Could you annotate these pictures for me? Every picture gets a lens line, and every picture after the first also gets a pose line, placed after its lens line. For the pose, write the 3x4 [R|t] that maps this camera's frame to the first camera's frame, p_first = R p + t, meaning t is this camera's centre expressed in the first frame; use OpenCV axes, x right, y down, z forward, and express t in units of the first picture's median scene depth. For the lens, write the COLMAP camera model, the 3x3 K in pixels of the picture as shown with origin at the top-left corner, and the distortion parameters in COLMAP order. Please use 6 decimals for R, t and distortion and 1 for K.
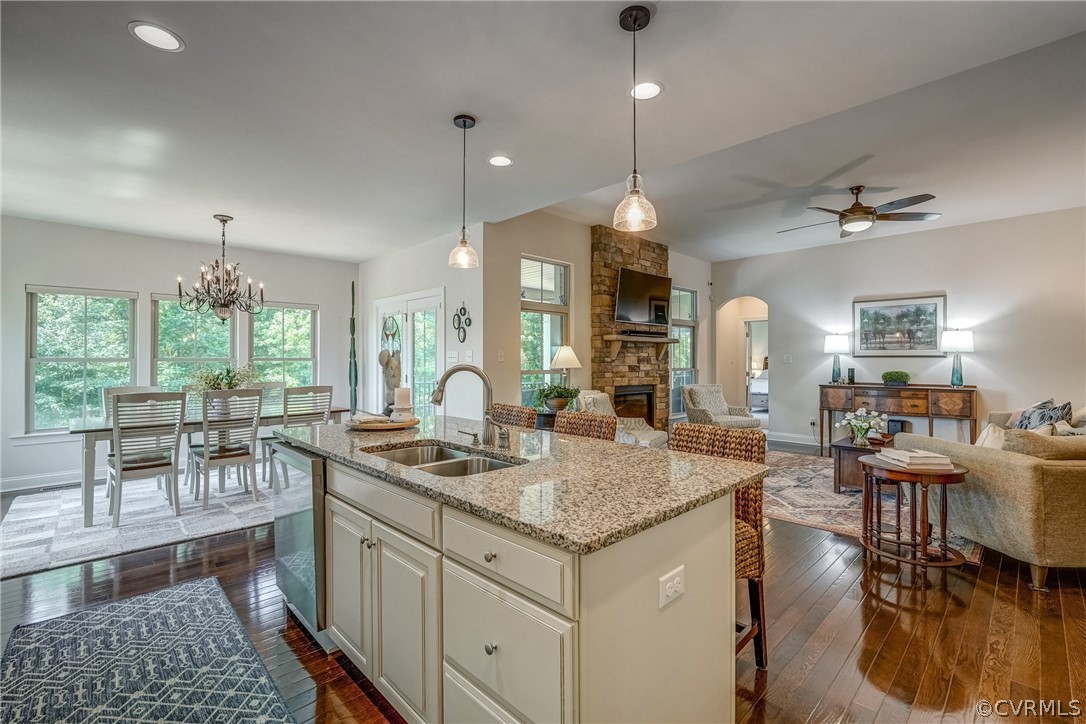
lens RADIAL K [[486.1, 0, 544.6], [0, 486.1, 358.4], [0, 0, 1]] dist [-0.004020, 0.001280]
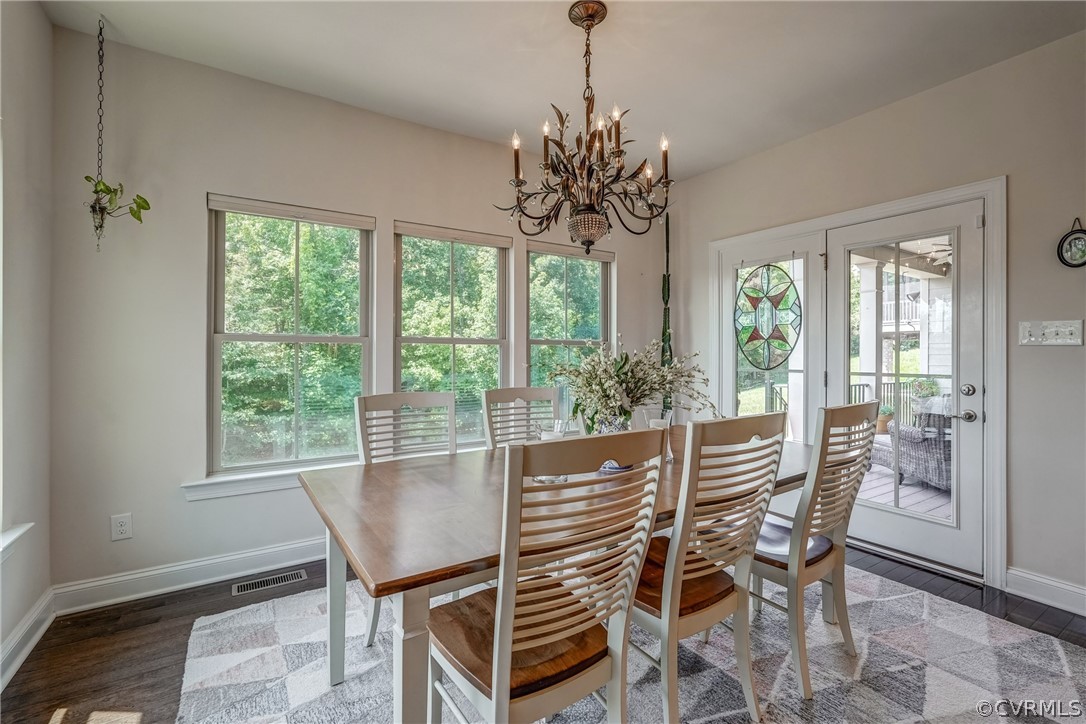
lens RADIAL K [[486.1, 0, 540.3], [0, 486.1, 356.8], [0, 0, 1]] dist [-0.004020, 0.001280]
pose [[0.980053, 0.005922, -0.198648, -0.242272], [-0.004174, 0.999949, 0.009218, 0.007150], [0.198692, -0.008205, 0.980028, 0.219913]]
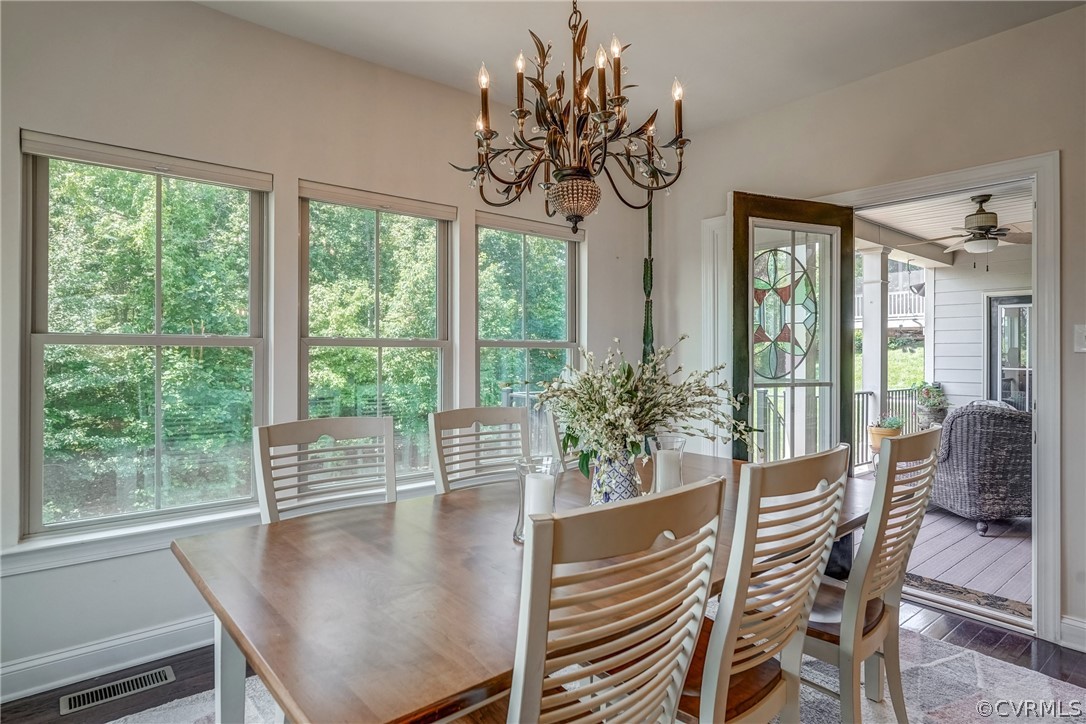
lens RADIAL K [[601.7, 0, 539.4], [0, 601.7, 356.4], [0, 0, 1]] dist [-0.001946, 0.006686]
pose [[0.996568, 0.005911, -0.082570, -0.256241], [-0.005107, 0.999938, 0.009941, 0.003833], [0.082624, -0.009486, 0.996536, 0.230399]]
